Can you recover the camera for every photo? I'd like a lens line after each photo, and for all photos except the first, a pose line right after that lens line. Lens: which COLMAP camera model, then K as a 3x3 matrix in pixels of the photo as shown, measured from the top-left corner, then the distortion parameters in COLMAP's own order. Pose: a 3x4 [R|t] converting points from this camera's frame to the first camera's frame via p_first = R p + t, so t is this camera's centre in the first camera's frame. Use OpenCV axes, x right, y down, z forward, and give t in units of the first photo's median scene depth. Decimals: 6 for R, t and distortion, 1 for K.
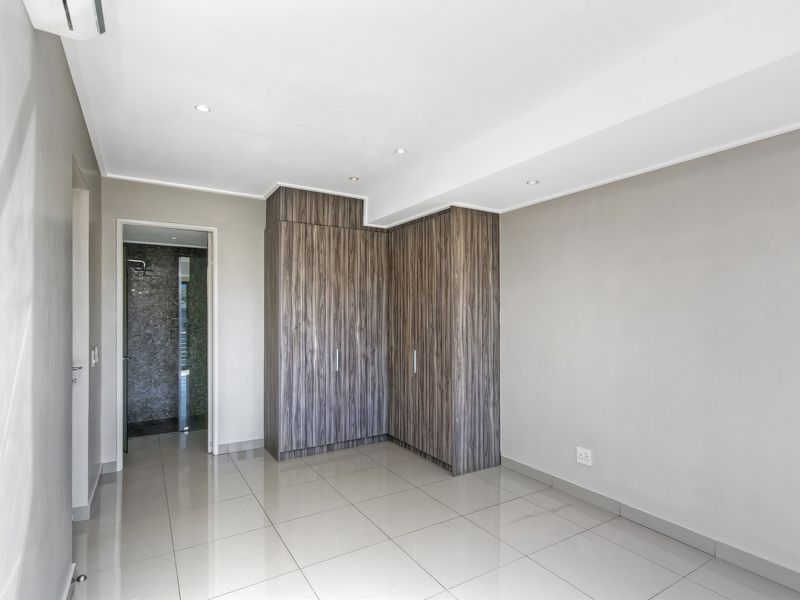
lens RADIAL K [[430.5, 0, 403.2], [0, 430.5, 304.1], [0, 0, 1]] dist [0.014550, 0.002016]
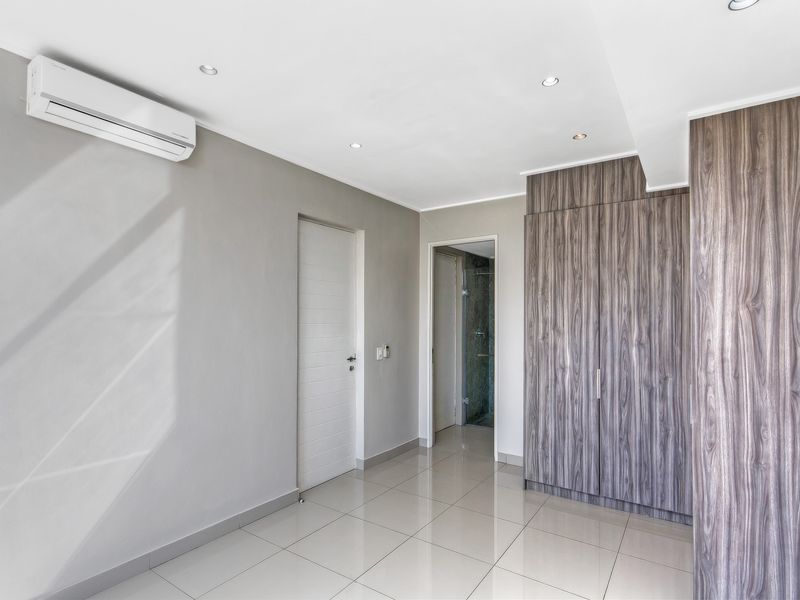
lens RADIAL K [[430.5, 0, 402.1], [0, 430.5, 307.0], [0, 0, 1]] dist [0.014550, 0.002016]
pose [[0.398890, -0.023721, -0.916692, 0.406555], [0.019658, 0.999657, -0.017314, 0.003995], [0.916788, -0.011113, 0.399219, 0.402561]]
